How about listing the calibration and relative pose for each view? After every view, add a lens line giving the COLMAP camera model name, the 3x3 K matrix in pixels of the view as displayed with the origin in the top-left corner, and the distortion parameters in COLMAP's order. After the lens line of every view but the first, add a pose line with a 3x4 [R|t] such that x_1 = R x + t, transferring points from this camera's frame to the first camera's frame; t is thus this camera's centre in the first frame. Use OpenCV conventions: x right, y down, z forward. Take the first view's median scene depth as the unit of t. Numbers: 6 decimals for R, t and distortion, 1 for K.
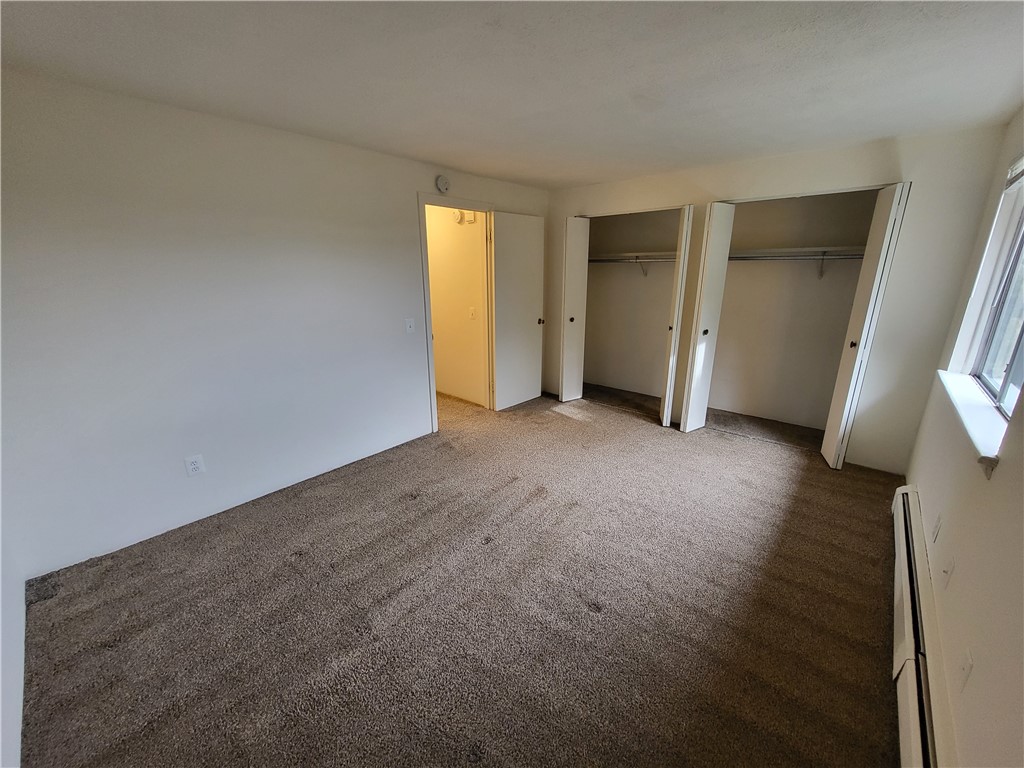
lens RADIAL K [[403.0, 0, 507.4], [0, 403.0, 385.5], [0, 0, 1]] dist [0.001284, -0.000049]
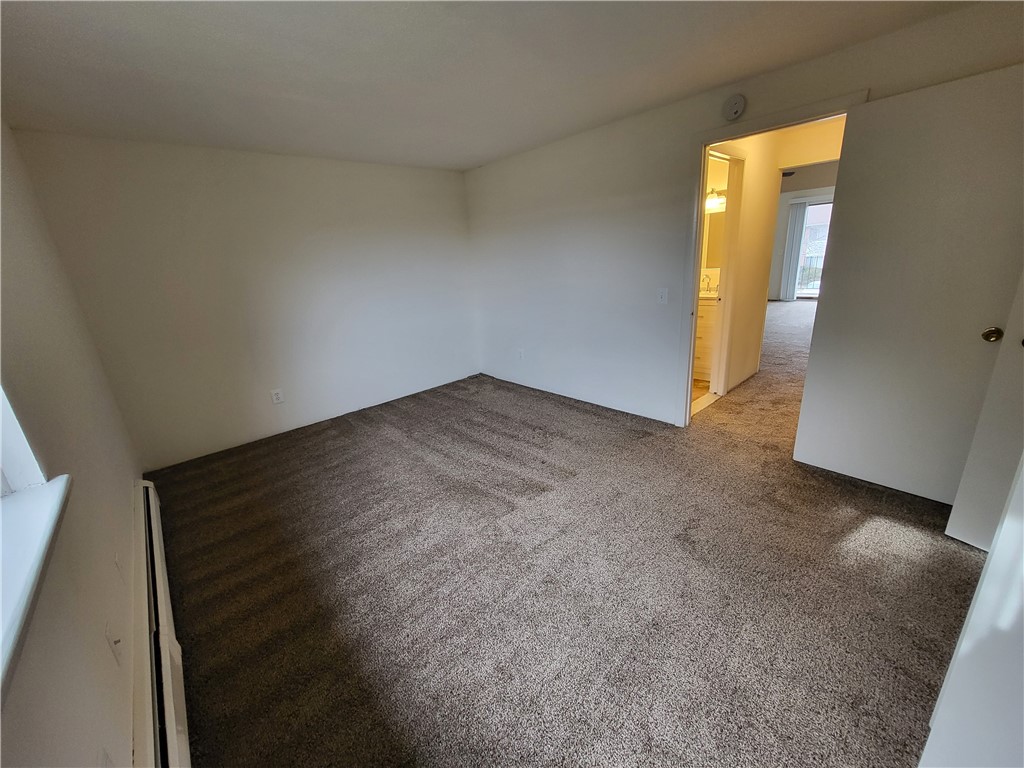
lens RADIAL K [[403.0, 0, 507.4], [0, 403.0, 385.5], [0, 0, 1]] dist [0.001284, -0.000049]
pose [[-0.111653, 0.309505, -0.944320, 0.683365], [-0.219737, 0.919050, 0.327203, -0.174635], [0.969149, 0.244035, -0.034605, 0.705043]]
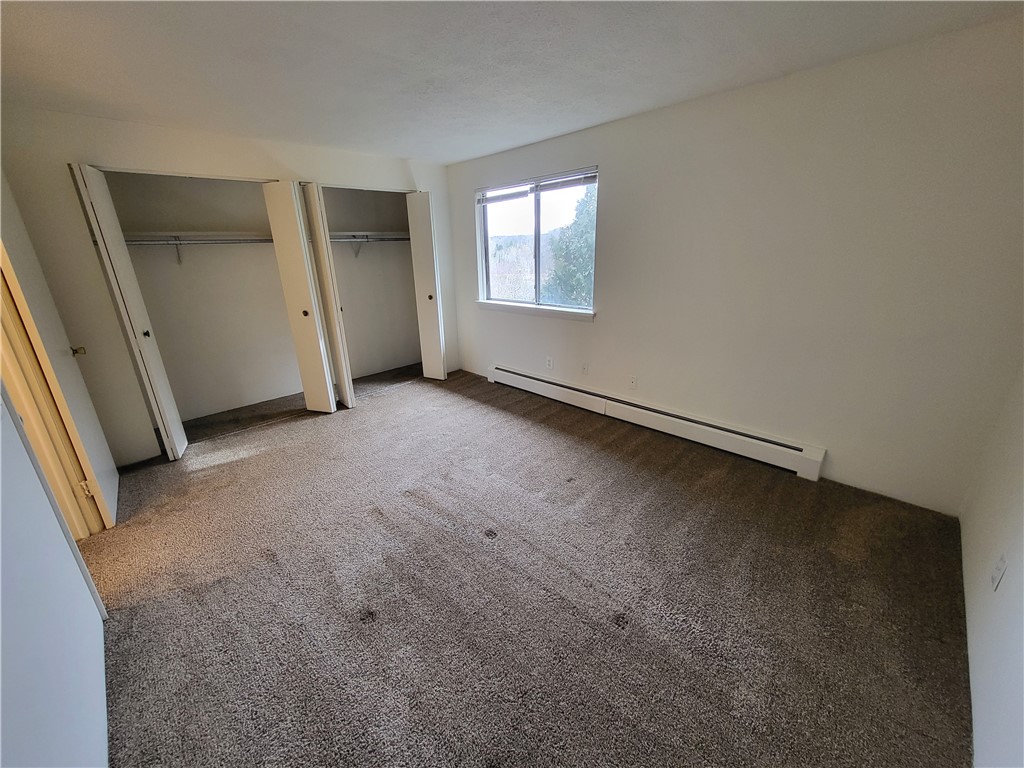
lens RADIAL K [[403.0, 0, 507.4], [0, 403.0, 385.5], [0, 0, 1]] dist [0.001284, -0.000049]
pose [[0.063169, -0.319201, 0.945580, -0.530243], [0.309841, 0.906926, 0.285454, -0.115441], [-0.948688, 0.274948, 0.156191, 0.467053]]
